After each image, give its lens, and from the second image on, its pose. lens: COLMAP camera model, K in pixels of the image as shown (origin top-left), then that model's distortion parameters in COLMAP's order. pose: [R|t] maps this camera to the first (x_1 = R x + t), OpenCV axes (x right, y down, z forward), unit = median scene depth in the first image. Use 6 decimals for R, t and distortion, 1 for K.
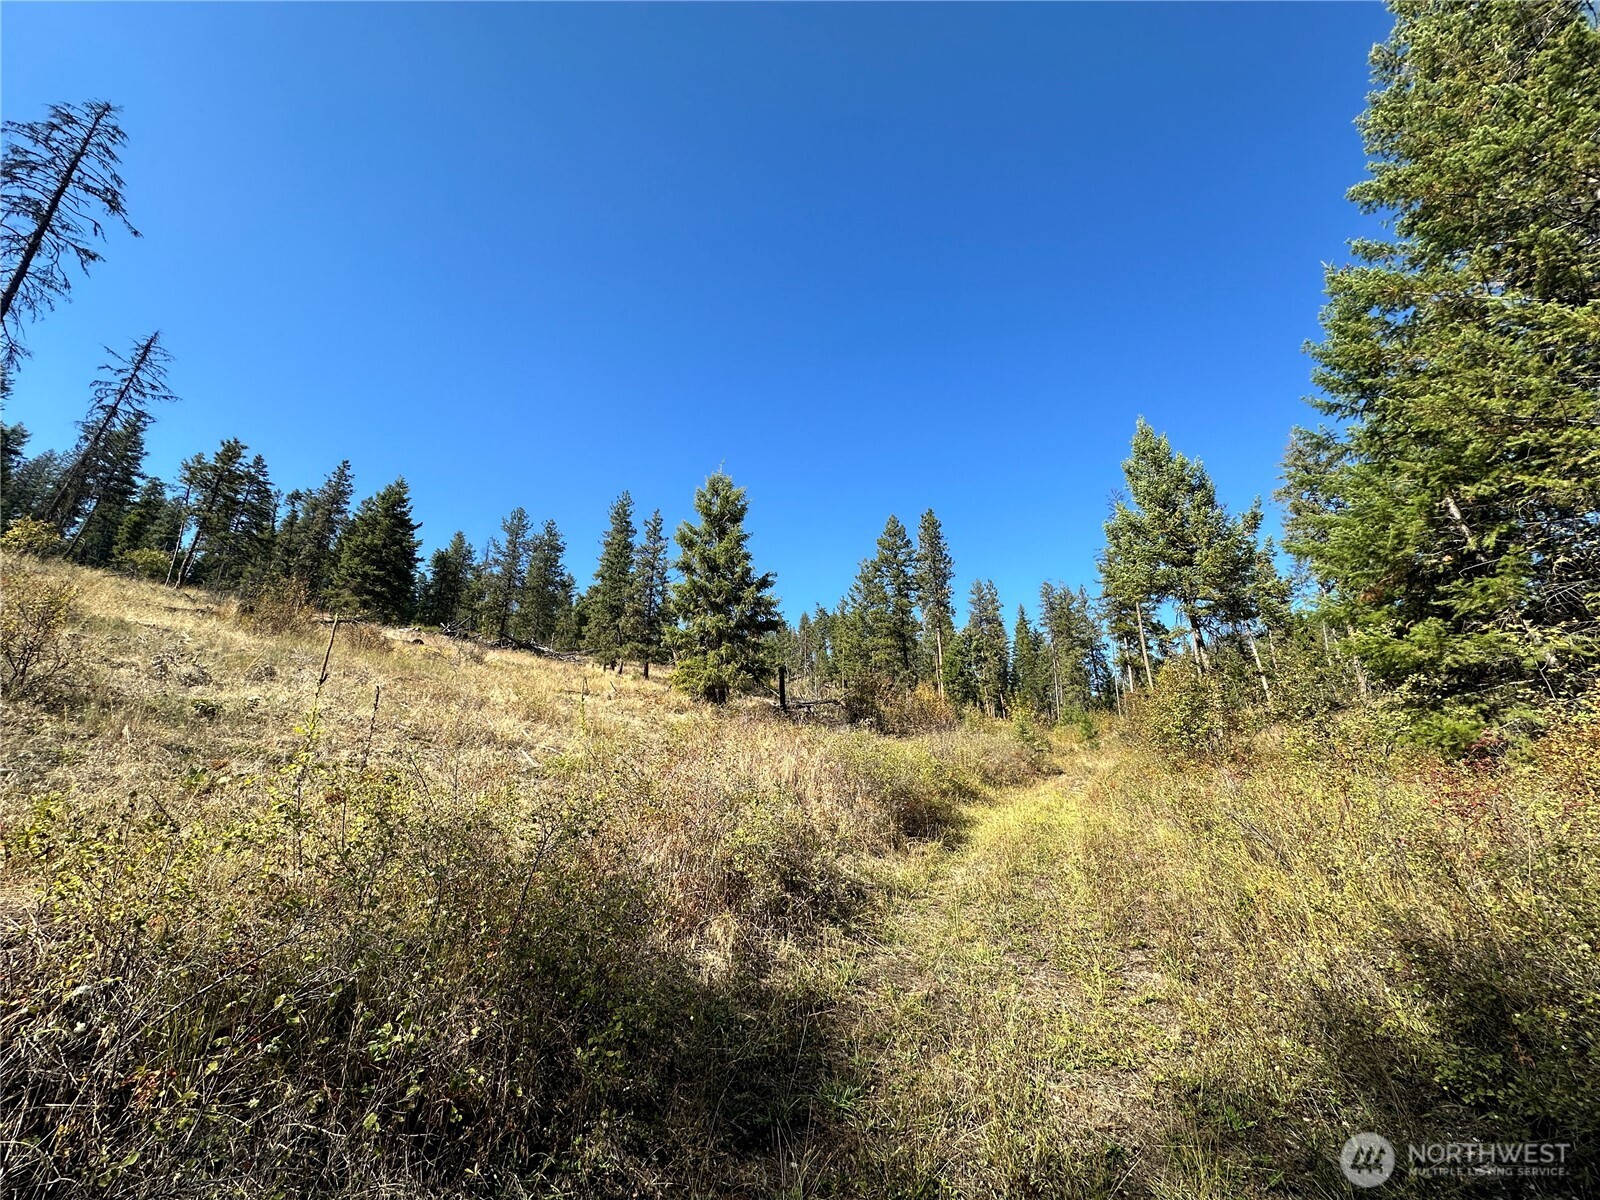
lens RADIAL K [[646.4, 0, 806.2], [0, 646.4, 593.2], [0, 0, 1]] dist [-0.001175, 0.001581]
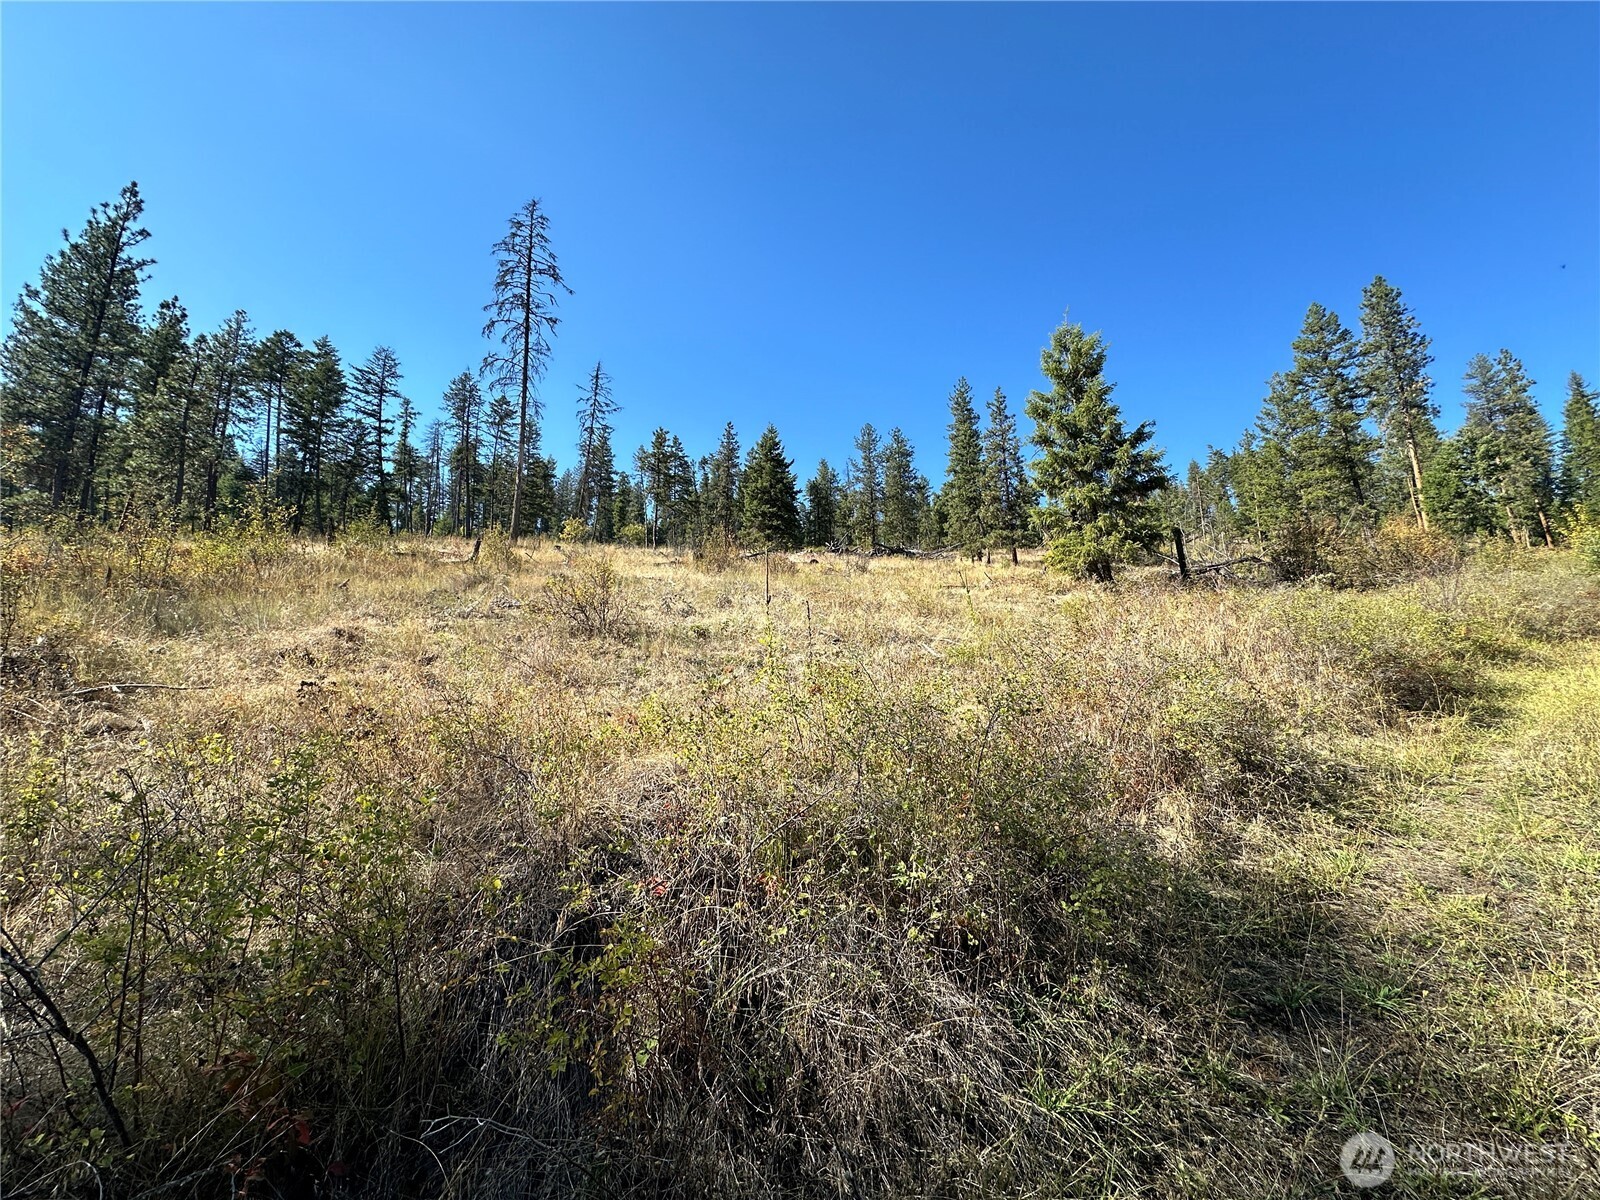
lens RADIAL K [[646.4, 0, 796.9], [0, 646.4, 597.8], [0, 0, 1]] dist [-0.001175, 0.001581]
pose [[0.834560, -0.116359, -0.538489, -0.007527], [0.208862, 0.971299, 0.113816, -0.000548], [0.509790, -0.207457, 0.834911, -0.002098]]
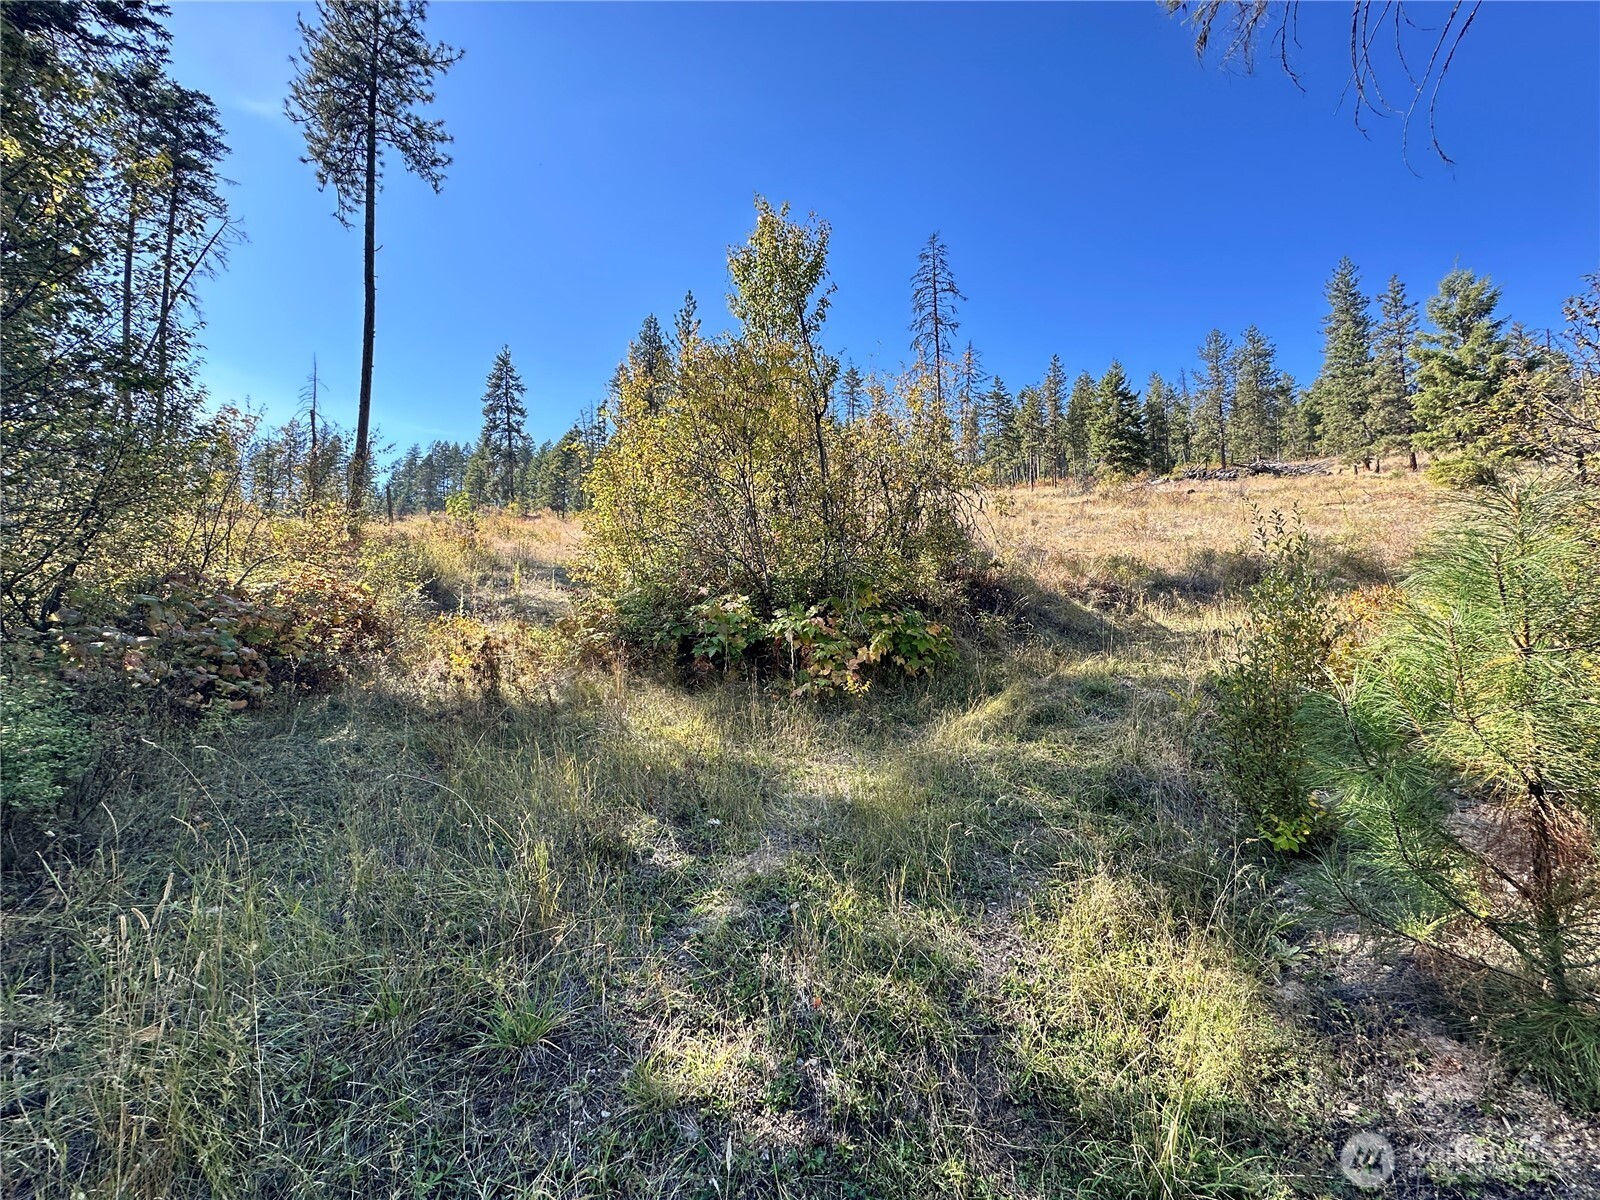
lens RADIAL K [[646.4, 0, 793.4], [0, 646.4, 599.6], [0, 0, 1]] dist [-0.001175, 0.001581]
pose [[0.509525, -0.072280, -0.857415, 0.203656], [0.295773, 0.950458, 0.095641, -0.112211], [0.808024, -0.302331, 0.505661, -0.622991]]
